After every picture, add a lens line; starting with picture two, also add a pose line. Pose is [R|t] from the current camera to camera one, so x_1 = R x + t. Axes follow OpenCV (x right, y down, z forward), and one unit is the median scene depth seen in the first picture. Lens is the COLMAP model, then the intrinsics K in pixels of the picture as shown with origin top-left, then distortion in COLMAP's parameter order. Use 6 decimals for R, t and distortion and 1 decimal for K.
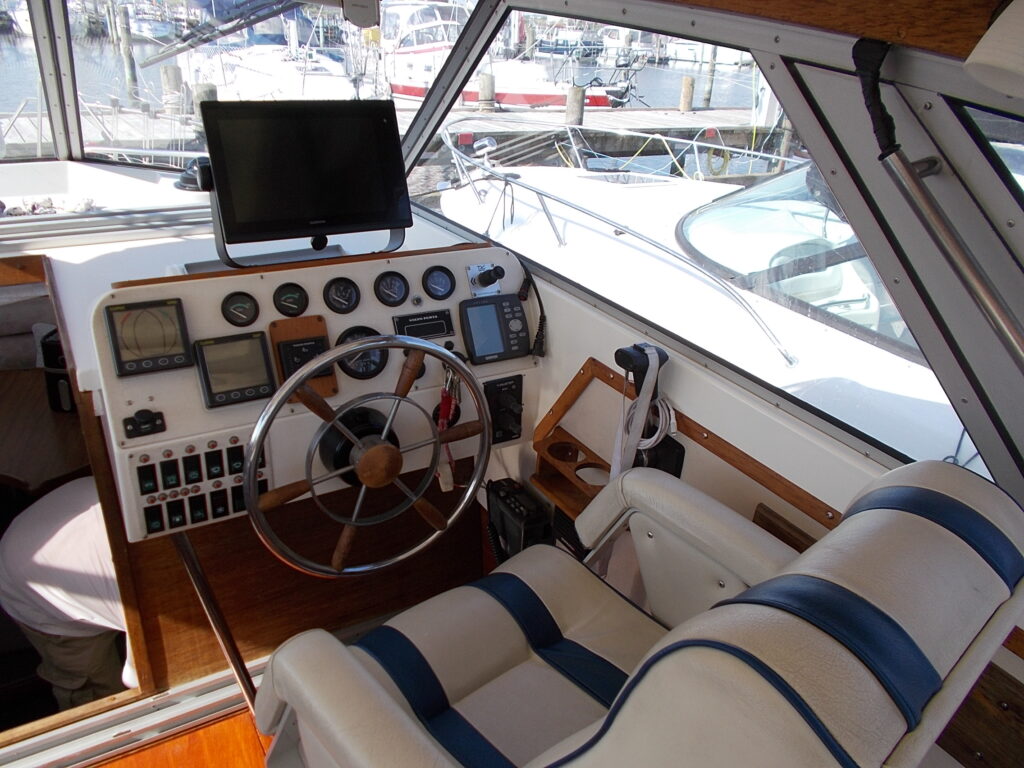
lens RADIAL K [[776.0, 0, 511.2], [0, 776.0, 383.5], [0, 0, 1]] dist [0.011501, 0.013751]
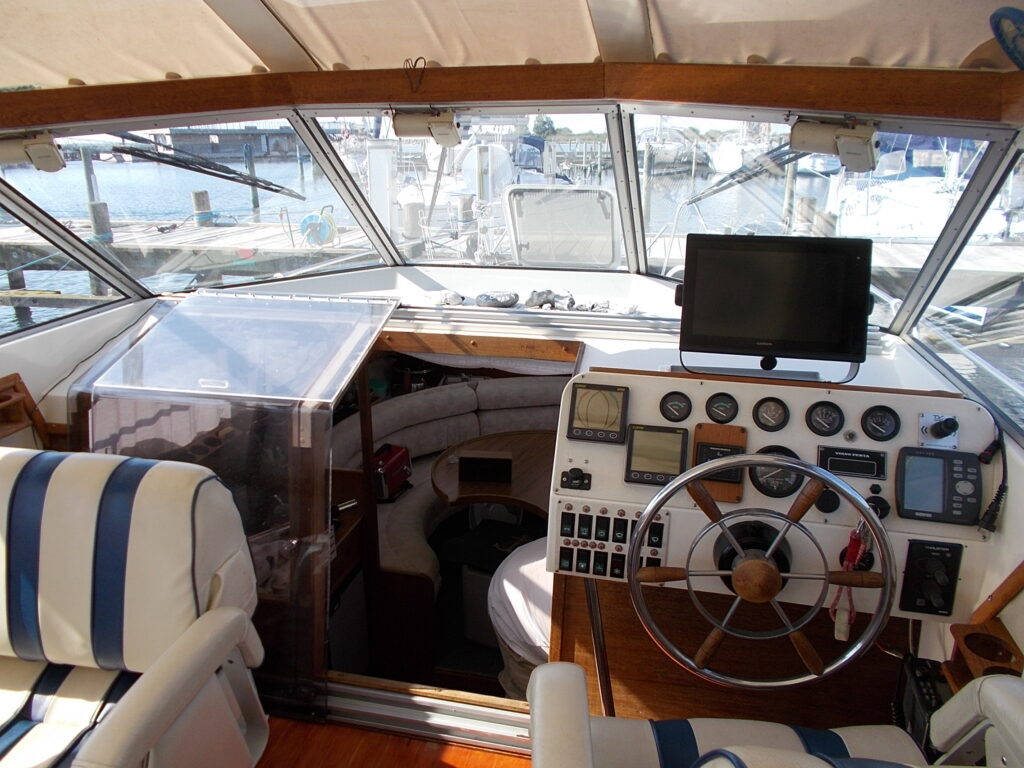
lens RADIAL K [[776.0, 0, 509.8], [0, 776.0, 384.0], [0, 0, 1]] dist [0.011501, 0.013751]
pose [[0.731303, 0.173484, -0.659621, 0.214343], [-0.270690, 0.961508, -0.047224, -0.006833], [0.626038, 0.213088, 0.750113, -0.022352]]
